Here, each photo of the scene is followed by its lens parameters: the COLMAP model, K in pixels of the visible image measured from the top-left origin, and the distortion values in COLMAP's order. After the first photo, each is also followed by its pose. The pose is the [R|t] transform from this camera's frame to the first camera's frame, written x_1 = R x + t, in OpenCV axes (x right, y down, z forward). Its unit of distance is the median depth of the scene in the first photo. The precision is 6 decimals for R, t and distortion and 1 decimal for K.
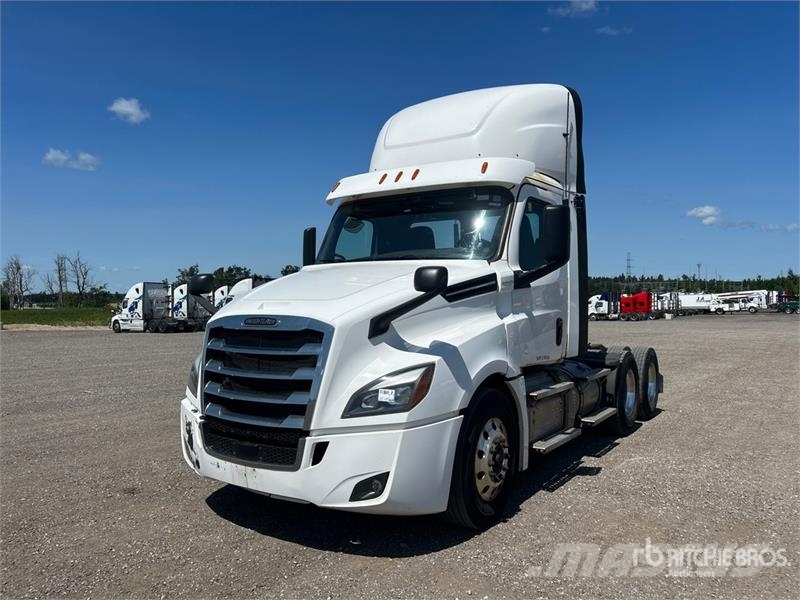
lens RADIAL K [[594.2, 0, 395.0], [0, 594.2, 297.4], [0, 0, 1]] dist [0.054351, 0.002188]
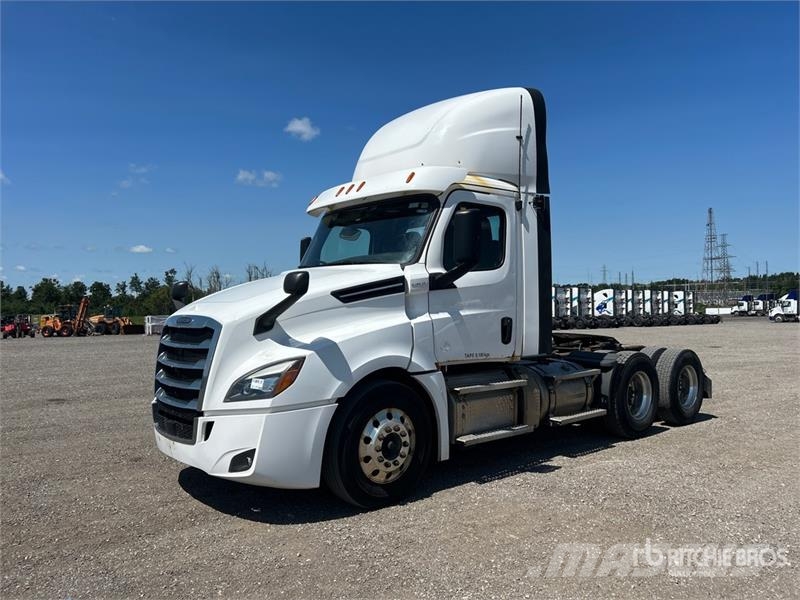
lens RADIAL K [[598.6, 0, 400.0], [0, 598.6, 300.0], [0, 0, 1]] dist [0.071634, -0.099648]
pose [[0.966308, -0.012178, -0.257100, 0.462819], [0.012297, 0.999924, -0.001145, 0.004571], [0.257094, -0.002055, 0.966384, -0.055887]]
